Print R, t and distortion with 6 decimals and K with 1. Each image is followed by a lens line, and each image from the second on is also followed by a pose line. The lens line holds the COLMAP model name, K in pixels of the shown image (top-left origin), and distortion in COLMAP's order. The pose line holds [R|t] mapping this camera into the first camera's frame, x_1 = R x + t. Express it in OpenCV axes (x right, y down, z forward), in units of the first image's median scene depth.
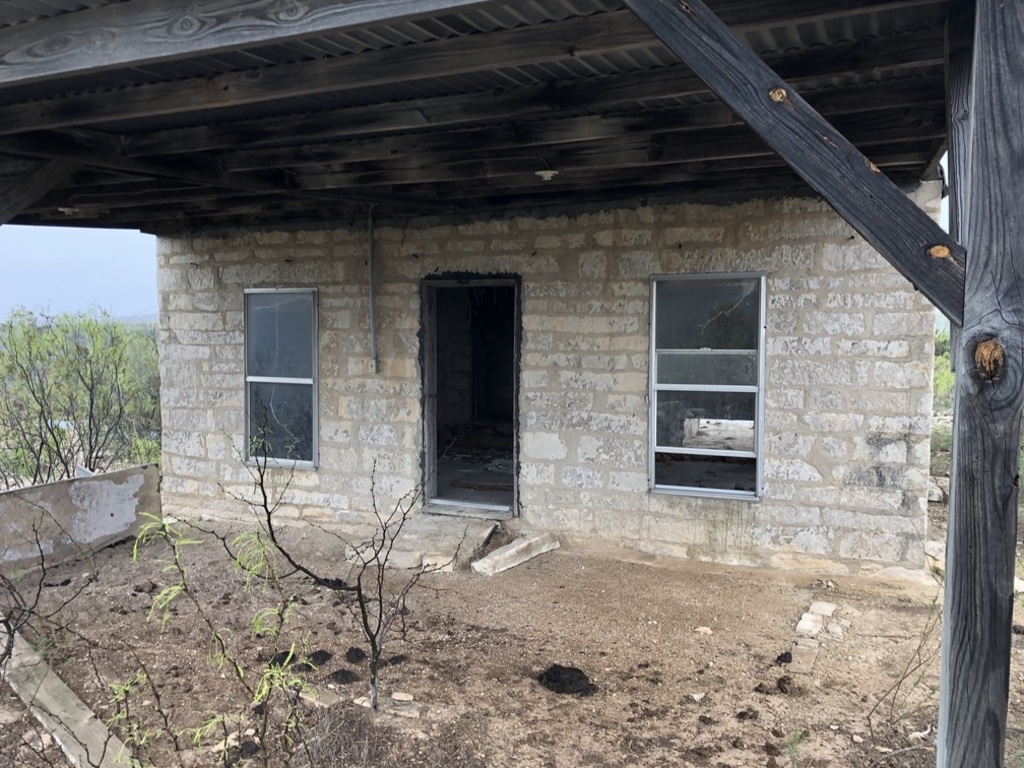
lens RADIAL K [[833.7, 0, 512.8], [0, 833.7, 385.8], [0, 0, 1]] dist [0.075878, 0.000314]
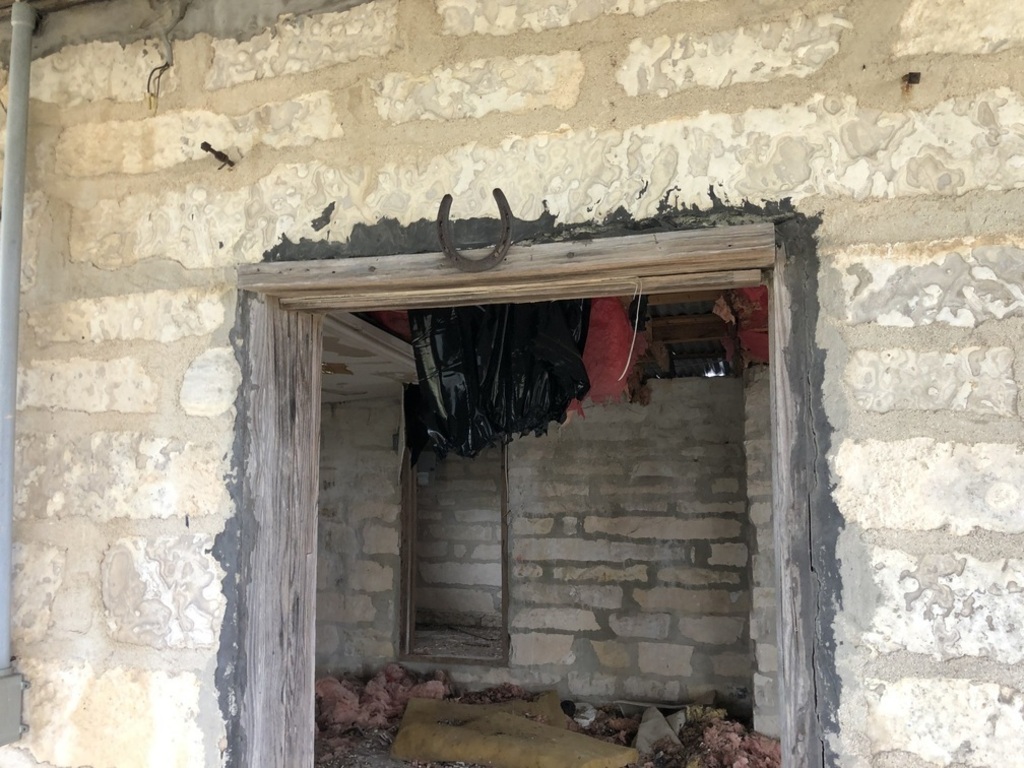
lens RADIAL K [[838.6, 0, 518.5], [0, 838.6, 376.1], [0, 0, 1]] dist [0.073536, -0.053387]
pose [[0.992302, 0.000517, 0.123841, -0.069887], [0.019832, 0.986422, -0.163028, -0.067811], [-0.122244, 0.164229, 0.978818, 0.799893]]
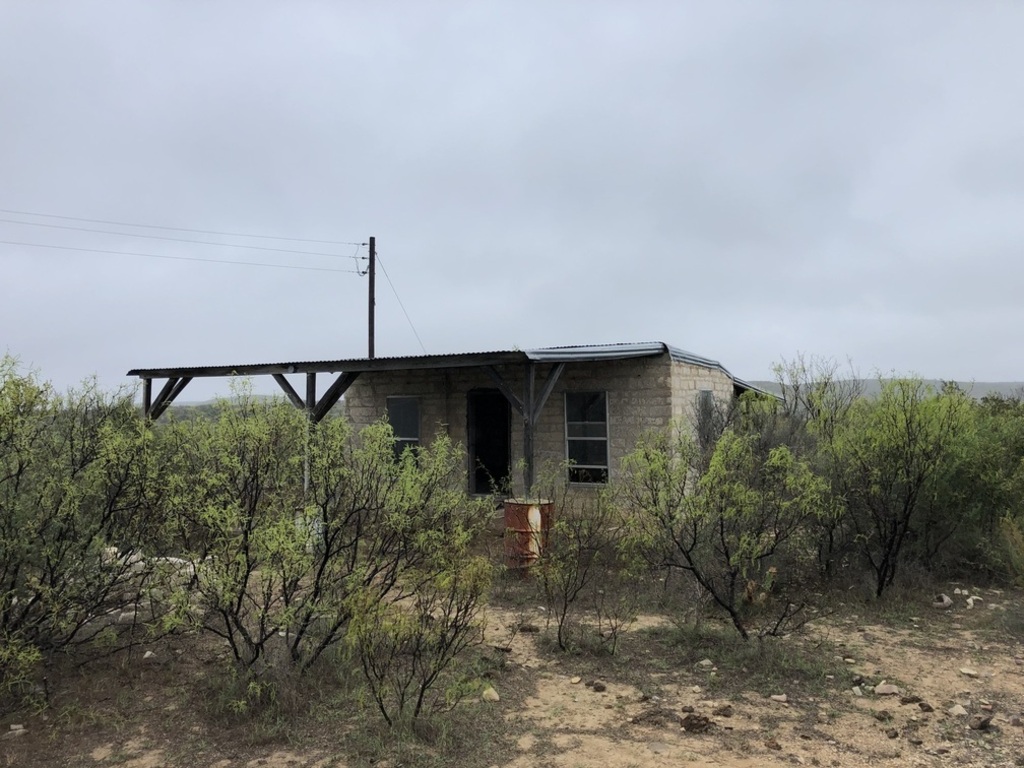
lens RADIAL K [[838.6, 0, 510.6], [0, 838.6, 384.4], [0, 0, 1]] dist [0.073536, -0.053387]
pose [[0.995601, -0.003489, -0.093632, 0.212260], [-0.007827, 0.992716, -0.120224, 0.120864], [0.093369, 0.120428, 0.988321, -1.194073]]
